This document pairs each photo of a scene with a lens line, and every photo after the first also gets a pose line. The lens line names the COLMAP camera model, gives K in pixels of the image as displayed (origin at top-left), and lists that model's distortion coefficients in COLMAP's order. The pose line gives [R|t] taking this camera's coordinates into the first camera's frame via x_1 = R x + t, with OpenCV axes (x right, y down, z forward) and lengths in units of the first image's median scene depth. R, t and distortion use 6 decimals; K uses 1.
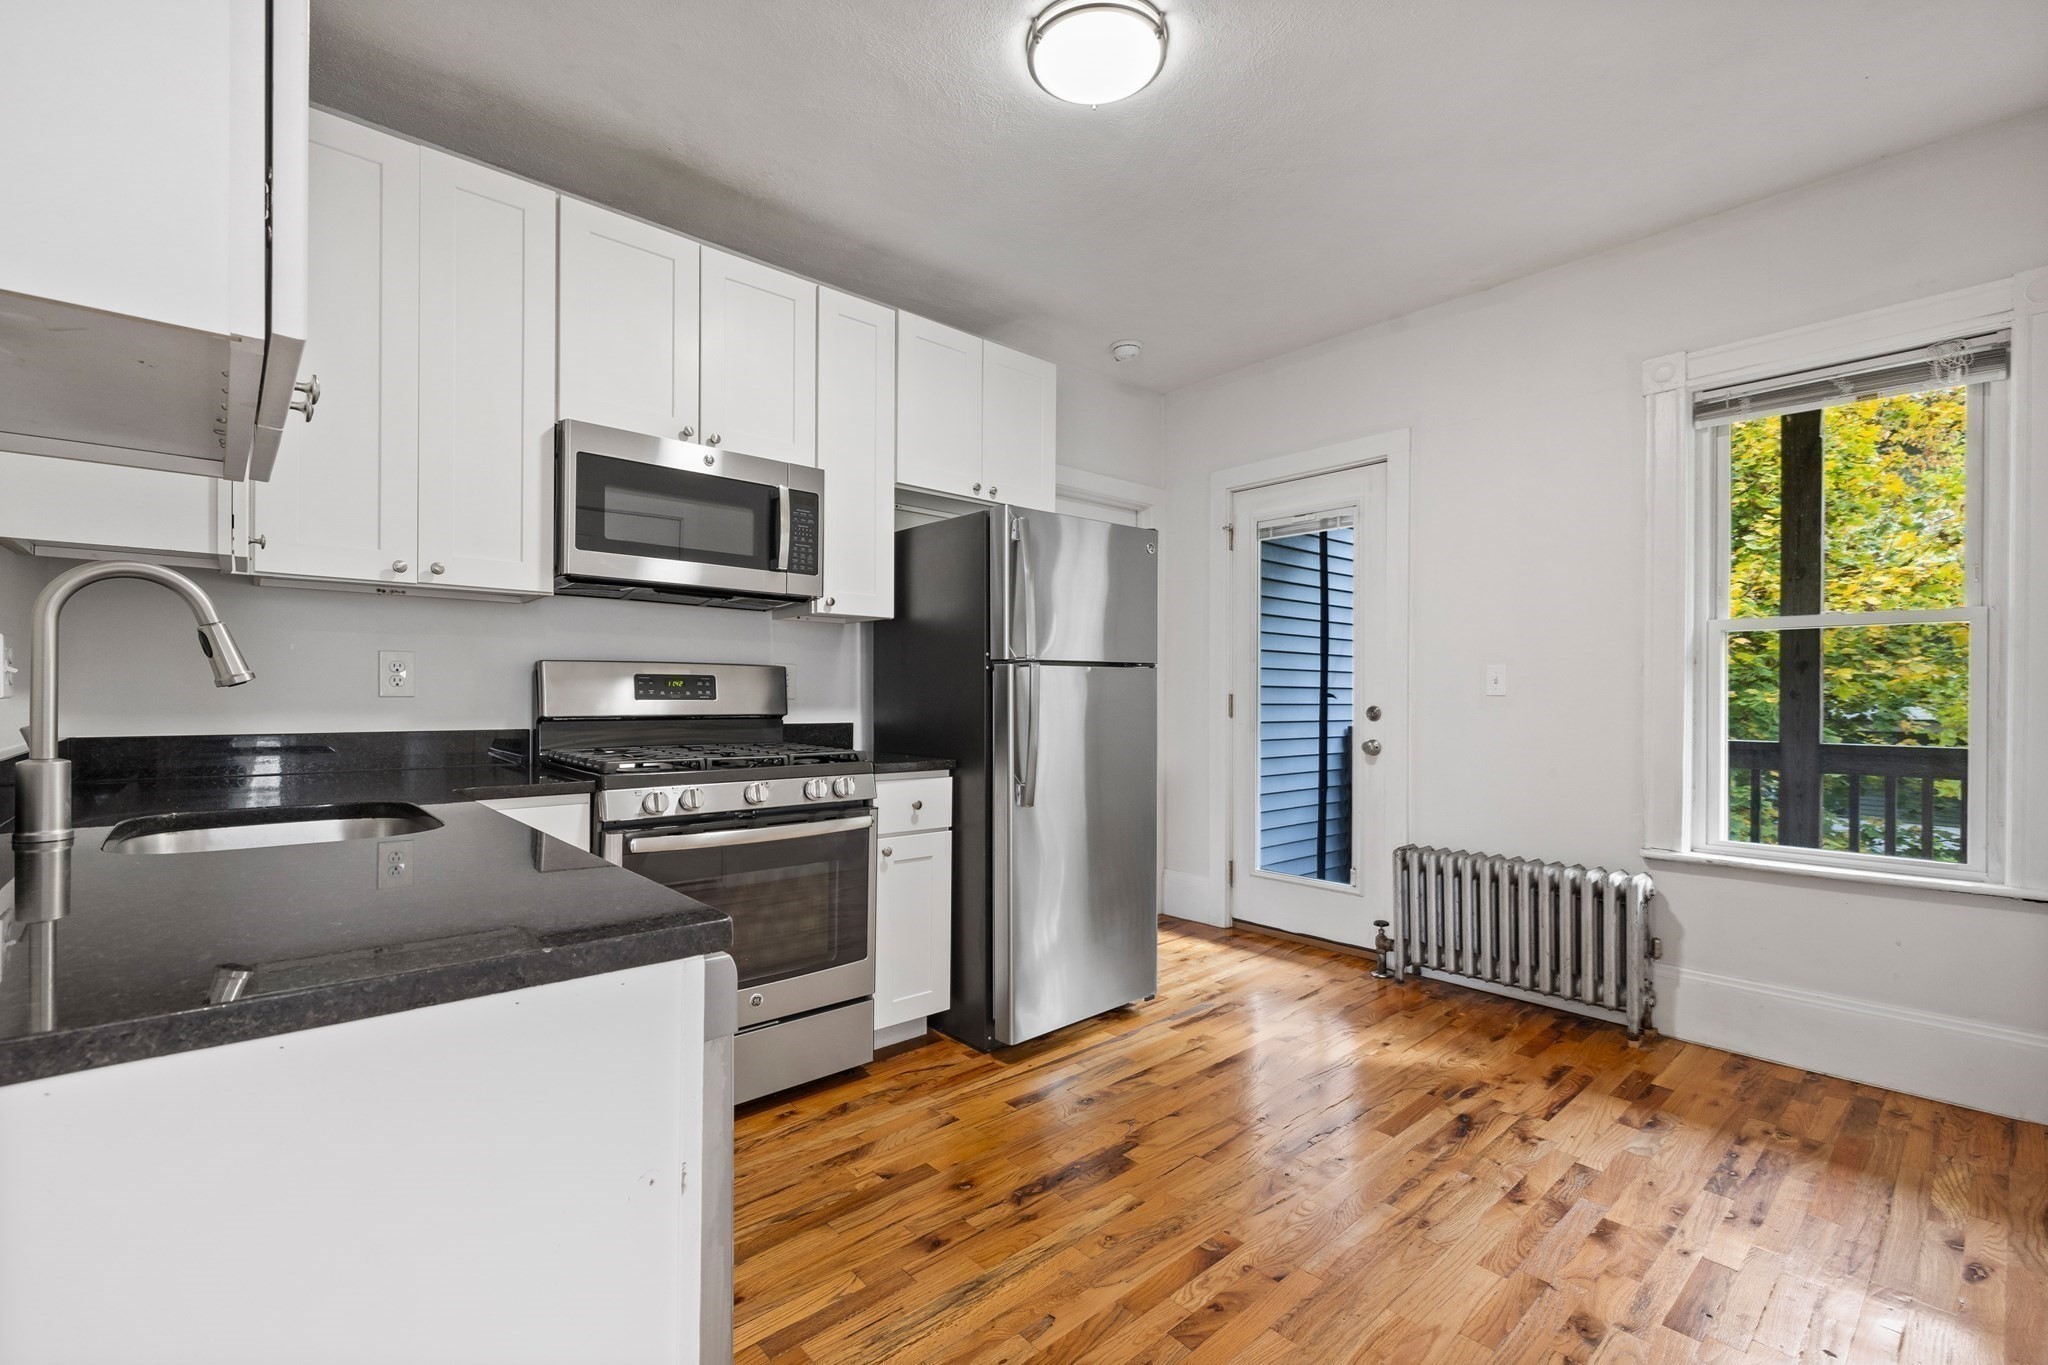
lens RADIAL K [[872.3, 0, 1013.8], [0, 872.3, 700.7], [0, 0, 1]] dist [0.000025, -0.000052]
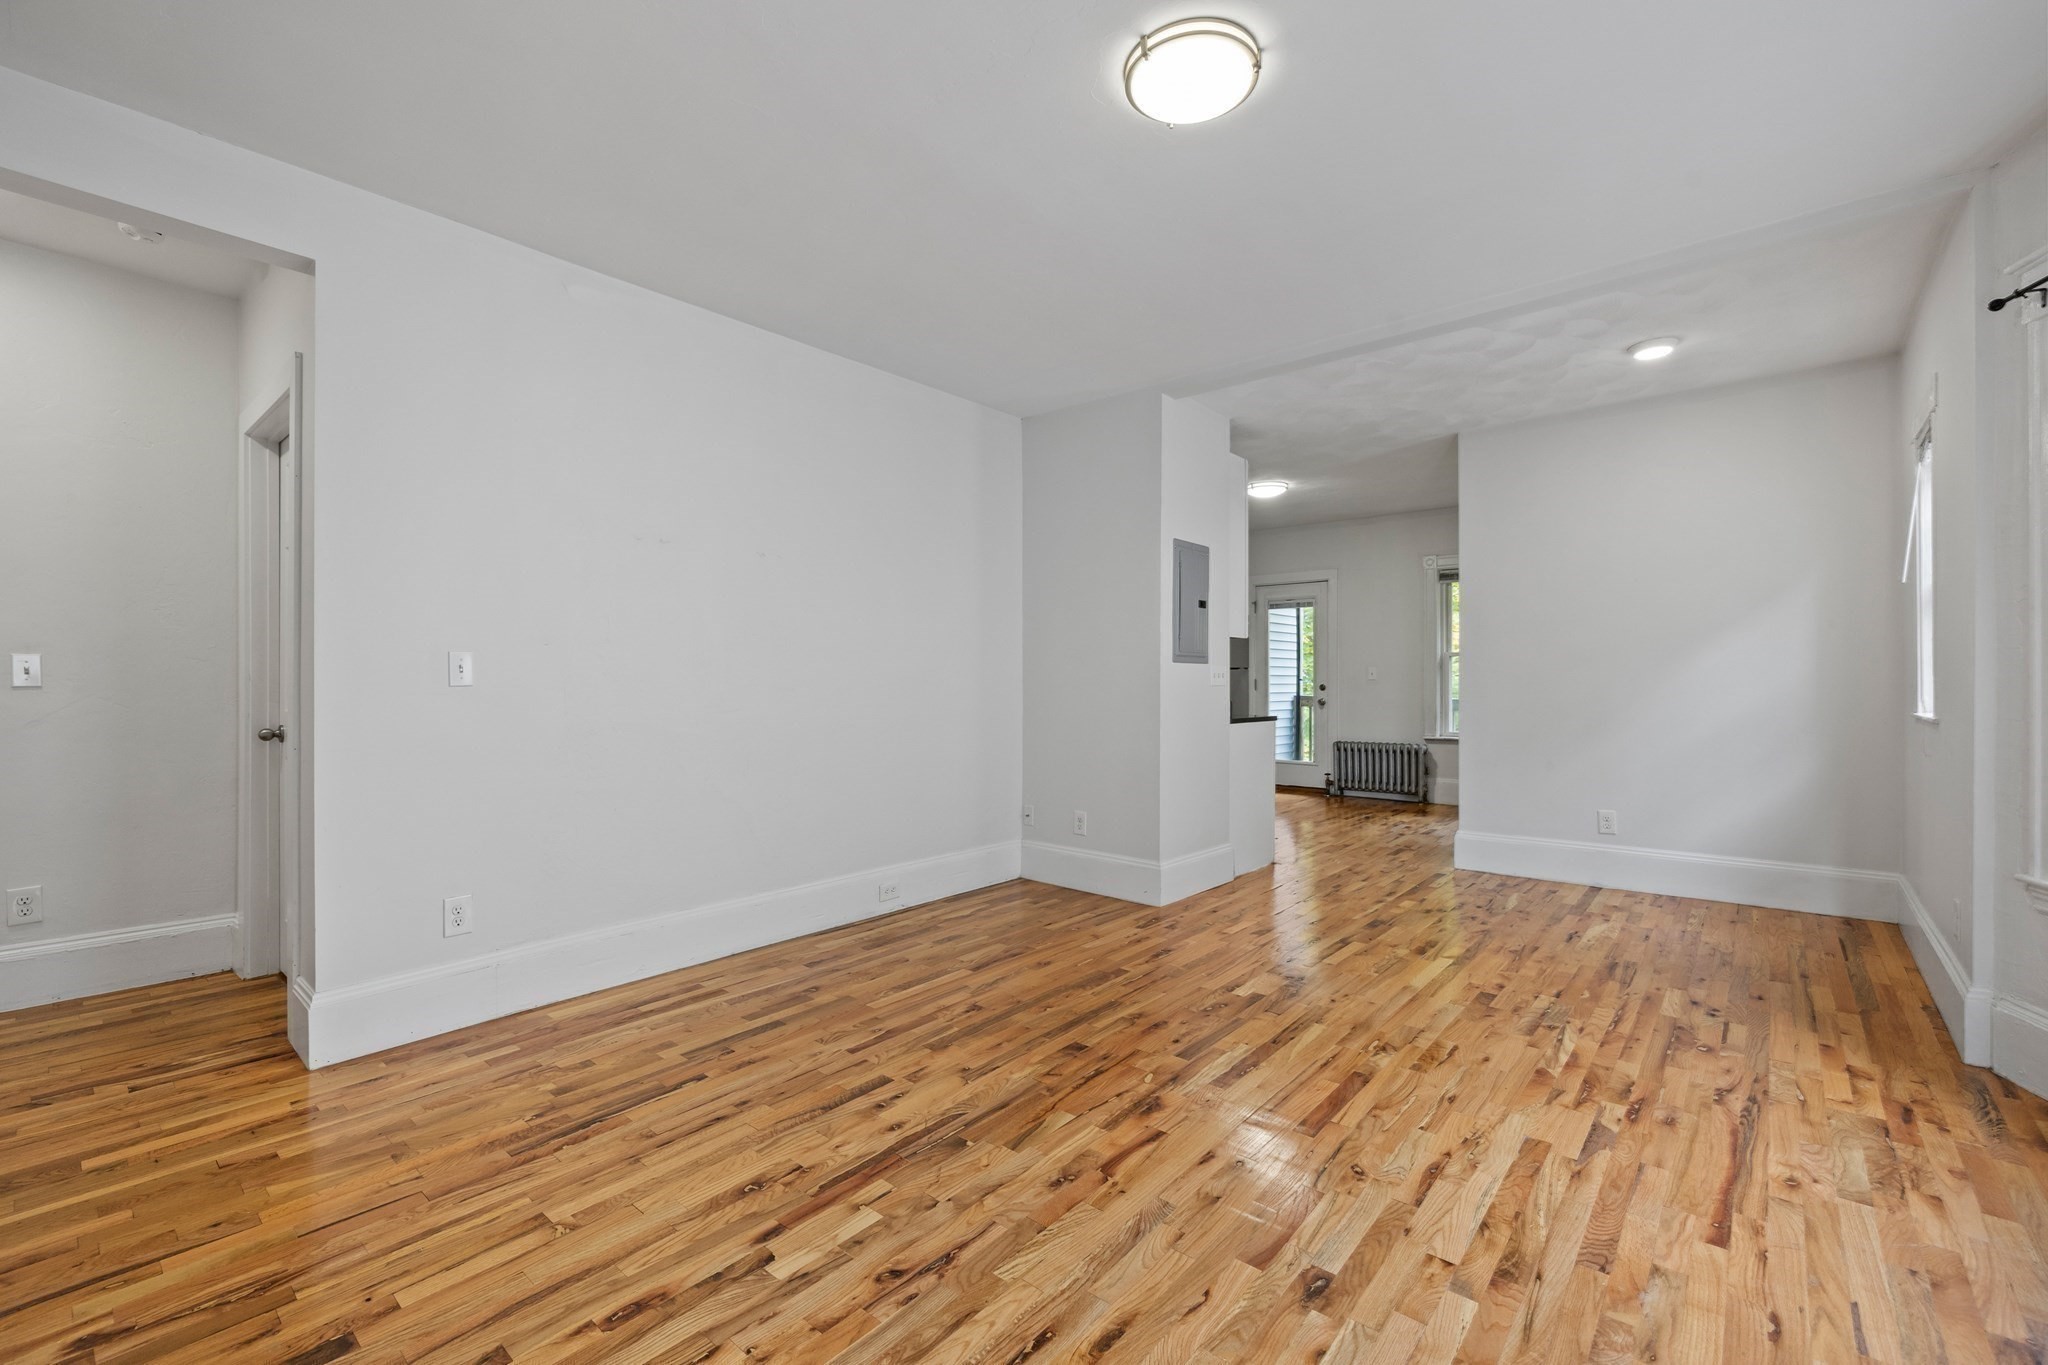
lens RADIAL K [[861.0, 0, 1017.0], [0, 861.0, 679.7], [0, 0, 1]] dist [-0.001675, -0.000226]
pose [[0.993554, -0.003621, 0.113303, -0.870987], [0.004026, 0.999986, -0.003345, -0.002276], [-0.113290, 0.003780, 0.993555, -1.571168]]
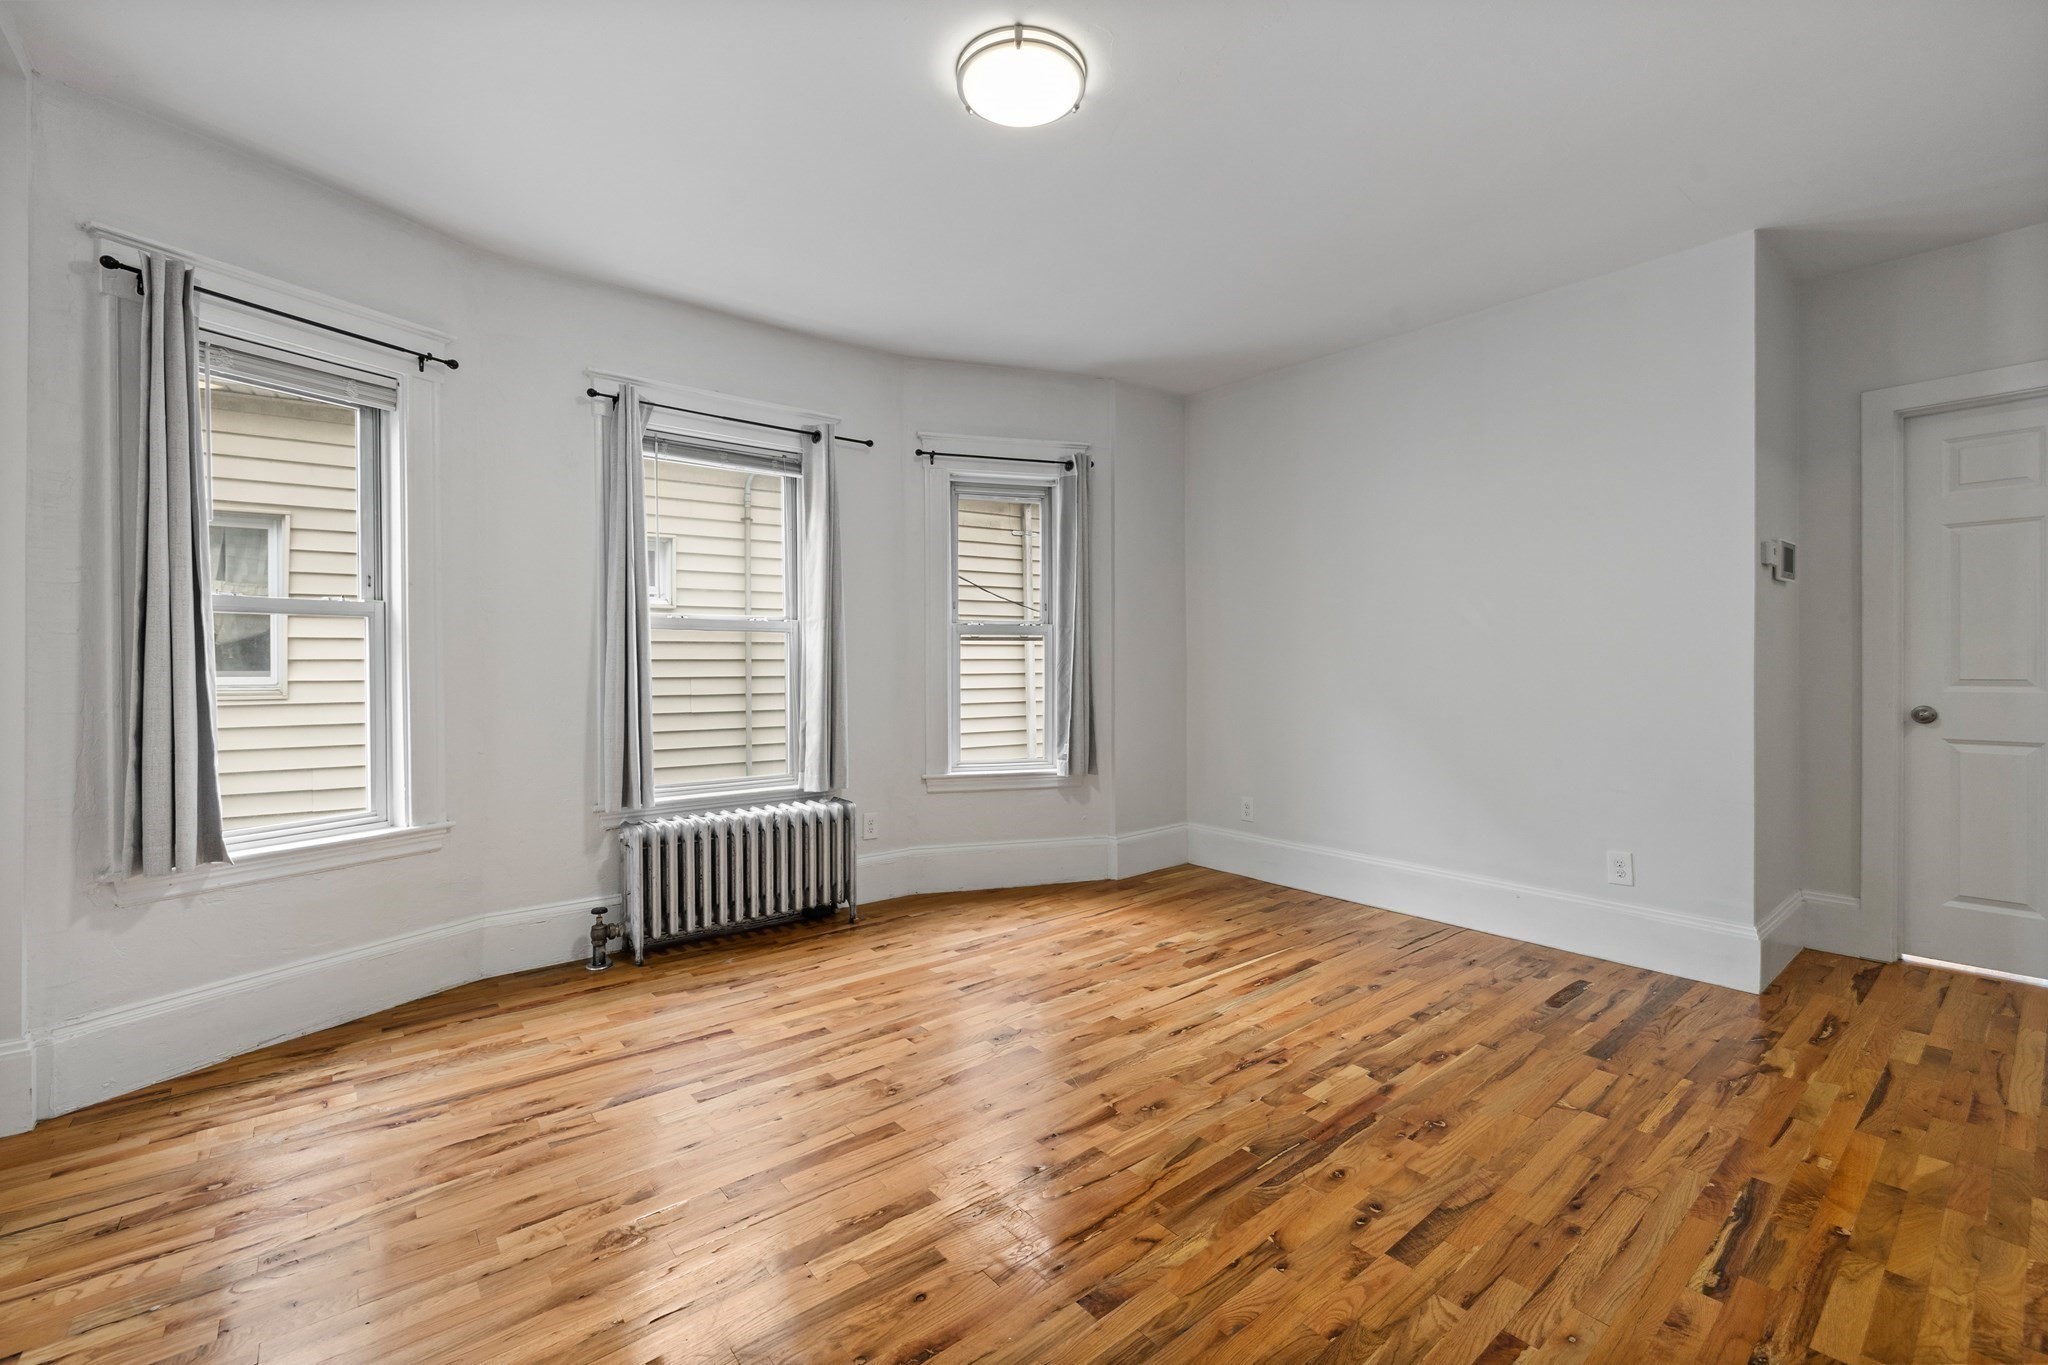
lens RADIAL K [[861.0, 0, 1017.0], [0, 861.0, 679.7], [0, 0, 1]] dist [-0.001675, -0.000226]
pose [[-0.997935, -0.001694, 0.064213, -0.681317], [-0.000423, 0.999804, 0.019799, -0.005451], [-0.064234, 0.019730, -0.997740, -0.085339]]
